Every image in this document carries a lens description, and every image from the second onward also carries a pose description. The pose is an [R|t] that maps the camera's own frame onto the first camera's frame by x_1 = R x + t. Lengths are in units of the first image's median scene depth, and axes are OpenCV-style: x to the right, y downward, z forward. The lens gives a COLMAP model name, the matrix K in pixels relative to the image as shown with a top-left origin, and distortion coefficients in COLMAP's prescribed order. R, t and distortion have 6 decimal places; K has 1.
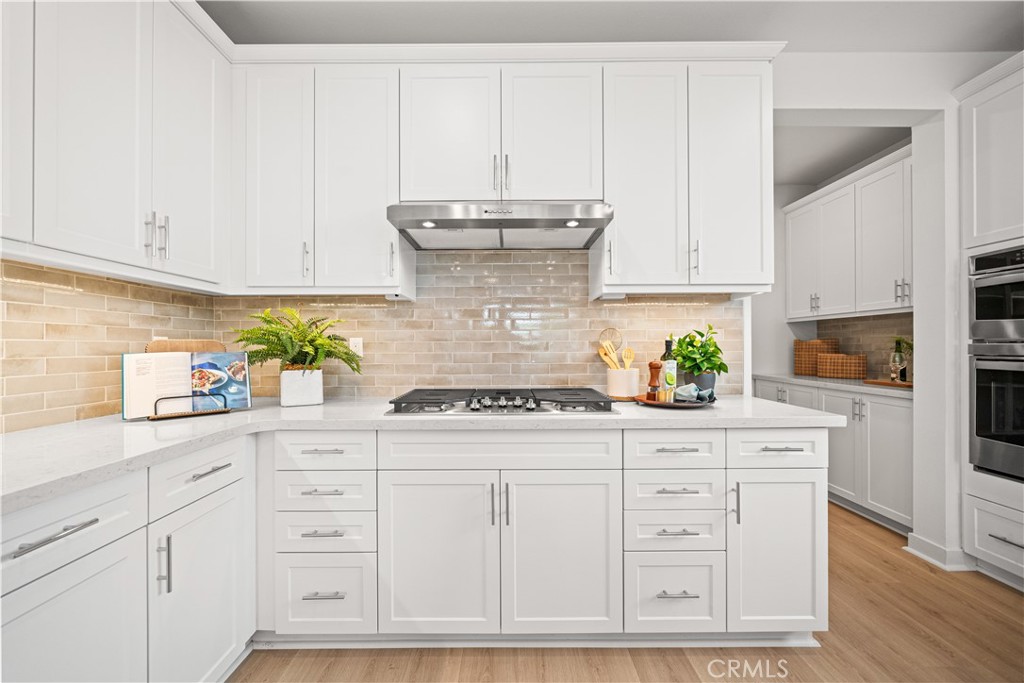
lens RADIAL K [[387.1, 0, 495.1], [0, 387.1, 337.8], [0, 0, 1]] dist [-0.000728, -0.000047]
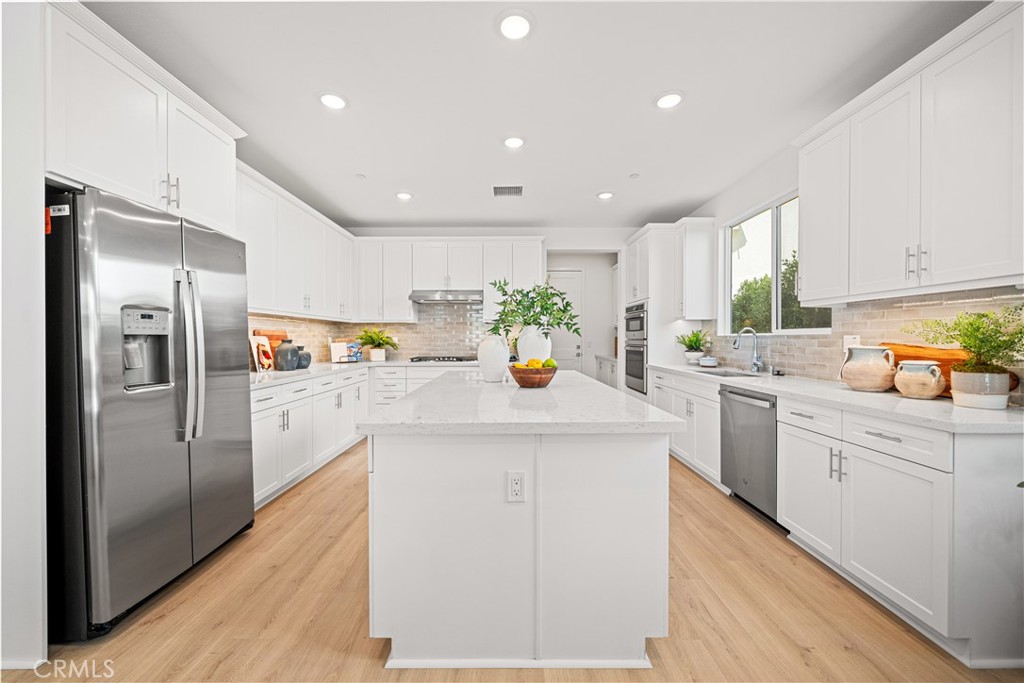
lens RADIAL K [[395.2, 0, 512.0], [0, 395.2, 341.5], [0, 0, 1]] dist [0.048050, 0.000001]
pose [[0.999499, 0.001562, 0.031617, 0.400760], [-0.002639, 0.999417, 0.034048, -0.075160], [-0.031546, -0.034115, 0.998920, -1.972268]]
